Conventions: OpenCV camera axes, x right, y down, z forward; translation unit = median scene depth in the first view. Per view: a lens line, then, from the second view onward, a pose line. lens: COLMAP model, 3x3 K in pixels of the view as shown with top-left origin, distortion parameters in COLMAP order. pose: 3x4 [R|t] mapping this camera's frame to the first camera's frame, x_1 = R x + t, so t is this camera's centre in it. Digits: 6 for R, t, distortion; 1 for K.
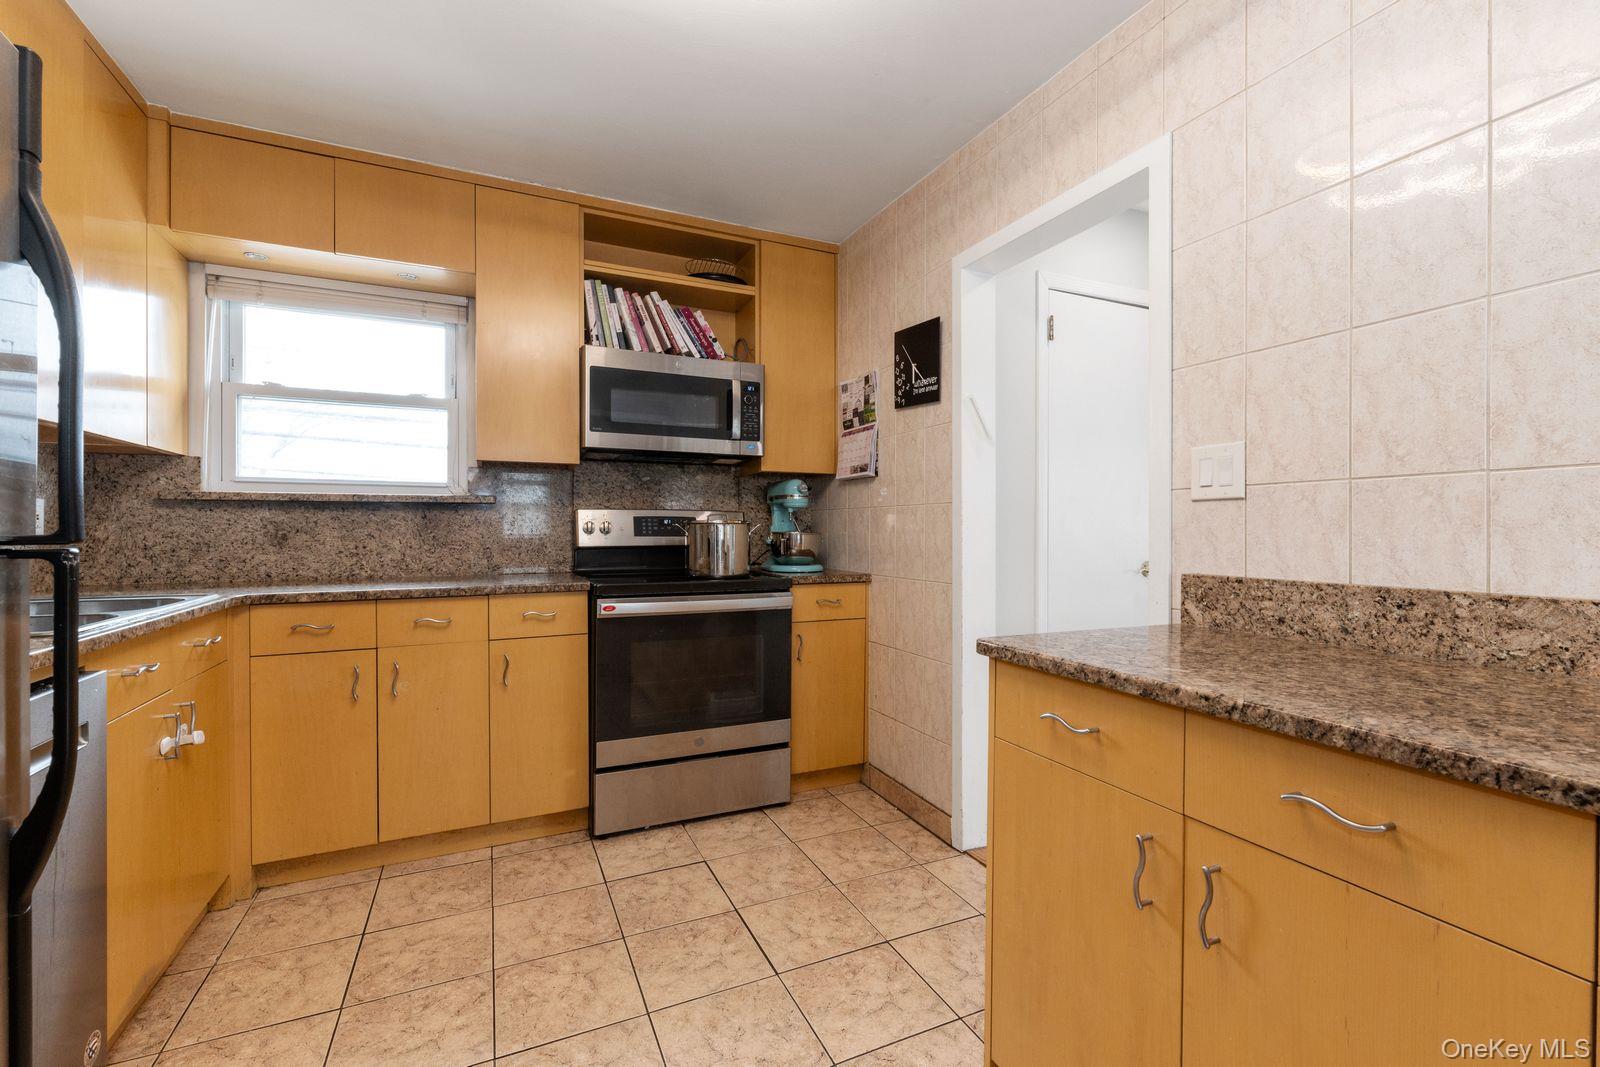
lens RADIAL K [[694.8, 0, 797.0], [0, 694.8, 523.4], [0, 0, 1]] dist [0.000849, -0.000018]
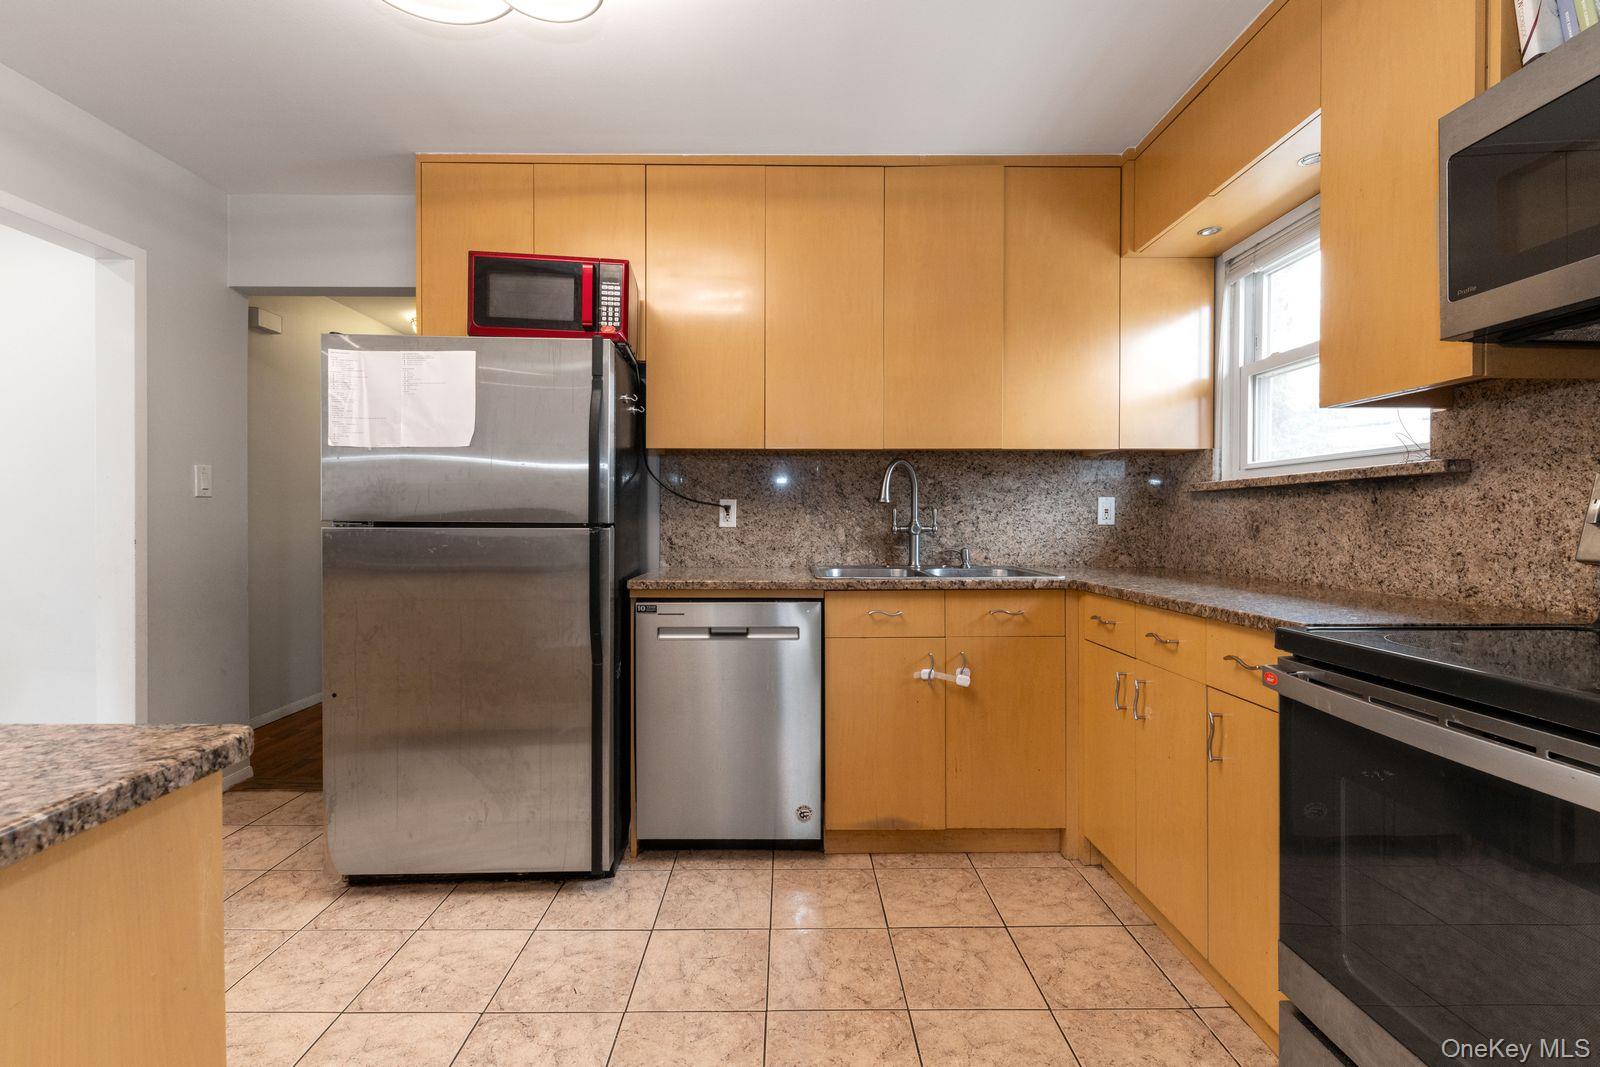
lens RADIAL K [[694.8, 0, 797.0], [0, 694.8, 523.4], [0, 0, 1]] dist [0.000849, -0.000018]
pose [[-0.395482, 0.000823, -0.918474, 0.304365], [0.001812, 0.999998, 0.000116, 0.011820], [0.918472, -0.001618, -0.395482, 0.846757]]
